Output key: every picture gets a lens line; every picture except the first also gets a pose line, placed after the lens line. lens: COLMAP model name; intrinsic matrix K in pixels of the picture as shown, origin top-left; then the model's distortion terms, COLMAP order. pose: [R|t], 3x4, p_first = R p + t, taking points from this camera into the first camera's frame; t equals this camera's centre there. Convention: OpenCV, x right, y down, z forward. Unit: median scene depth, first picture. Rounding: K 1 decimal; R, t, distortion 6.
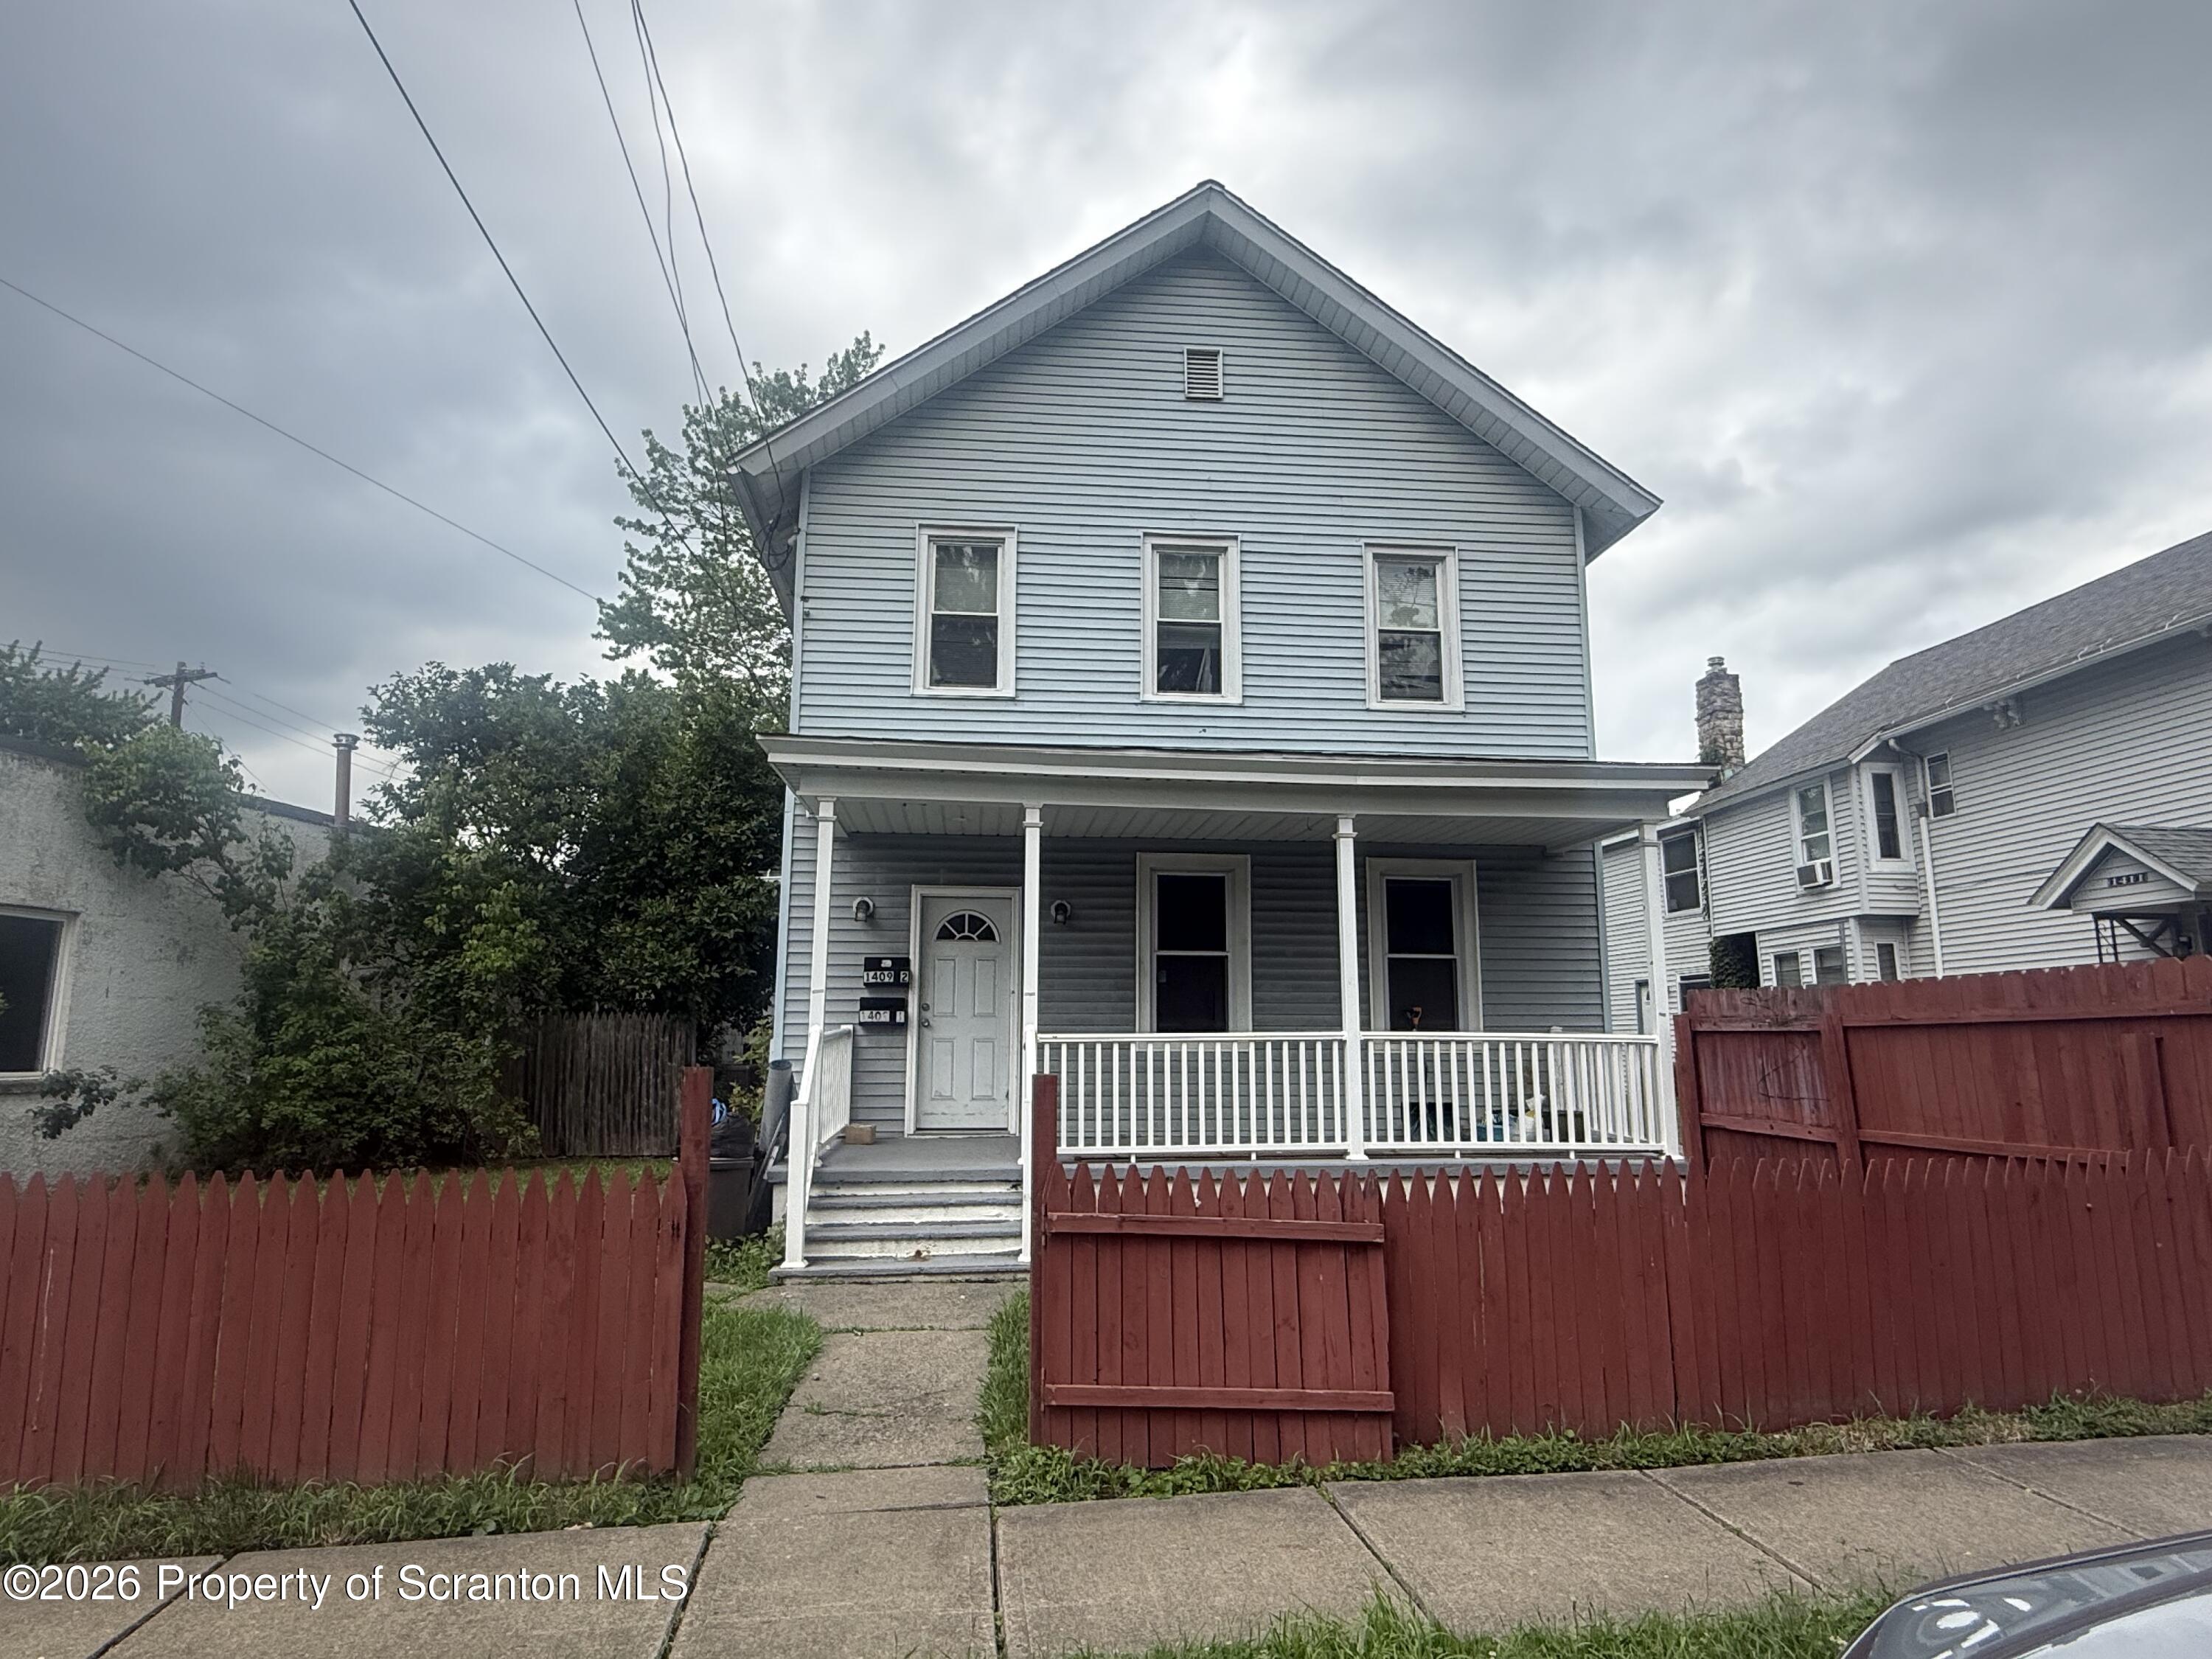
lens RADIAL K [[1286.6, 0, 1104.5], [0, 1286.6, 835.5], [0, 0, 1]] dist [0.004825, 0.000408]
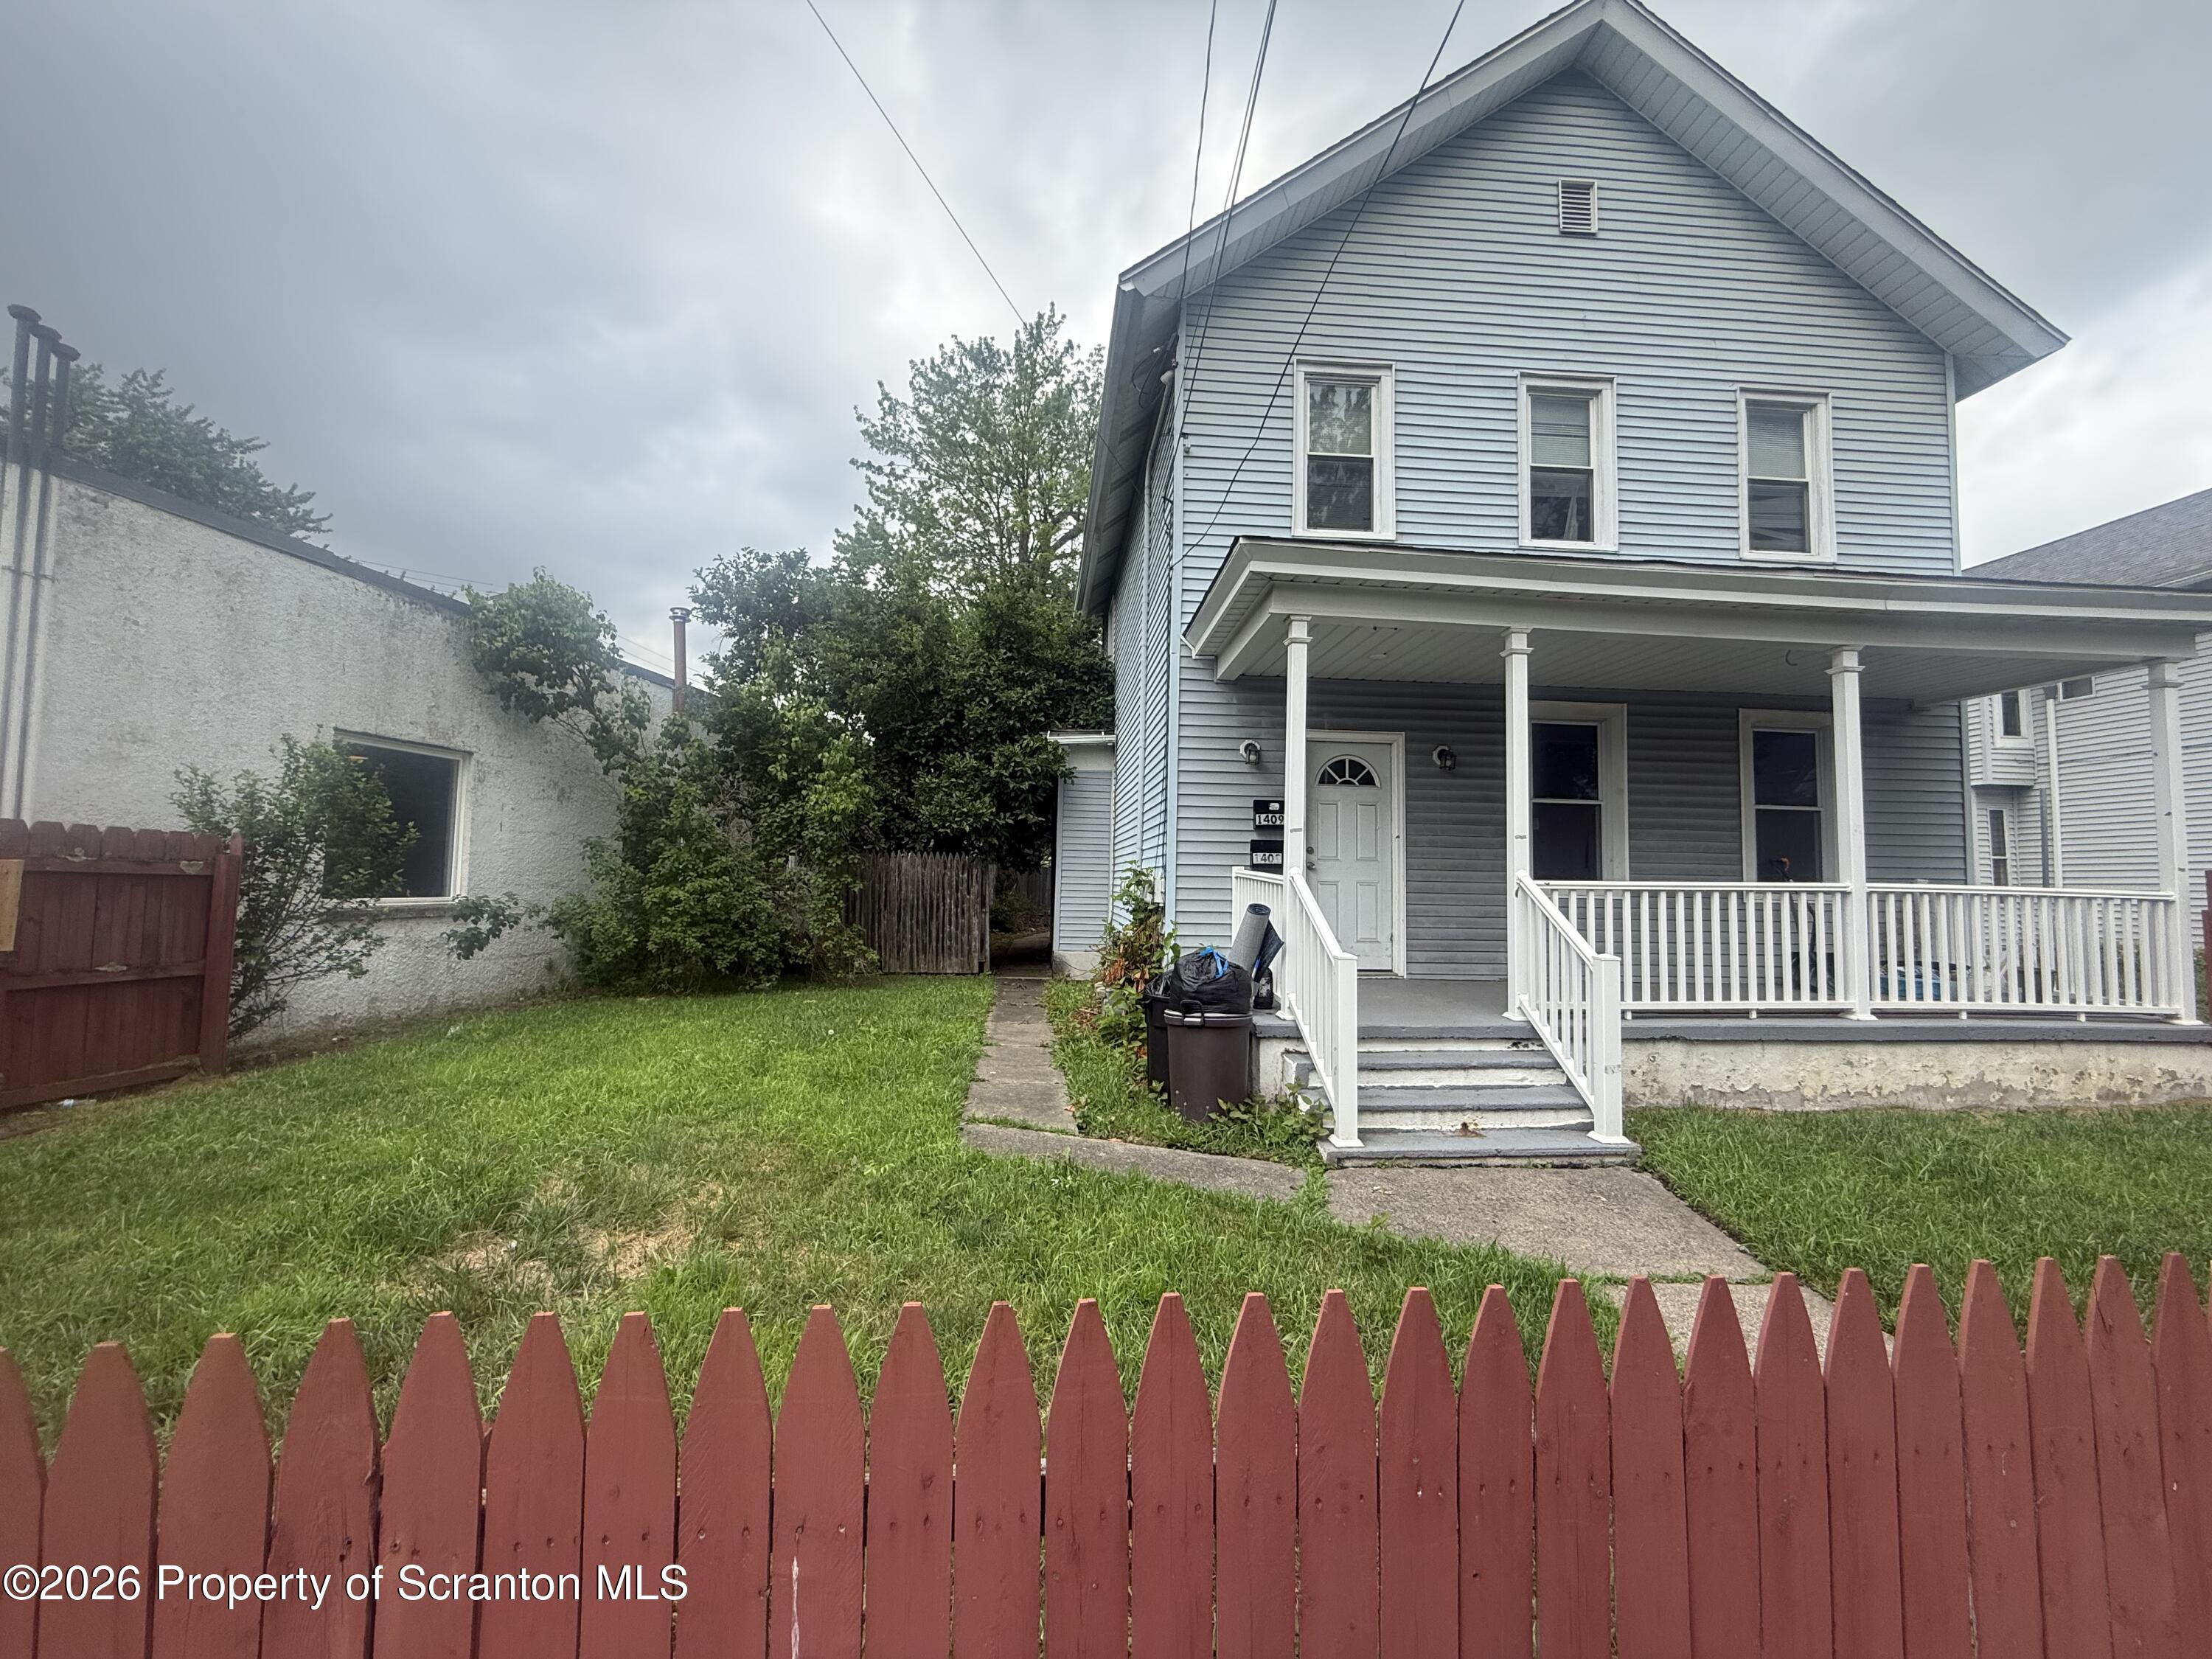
lens RADIAL K [[887.5, 0, 1109.3], [0, 887.5, 830.3], [0, 0, 1]] dist [0.000801, 0.000104]
pose [[0.999627, 0.014617, -0.023073, -0.252853], [-0.012146, 0.994522, 0.103823, 0.042806], [0.024464, -0.103504, 0.994328, 0.276722]]
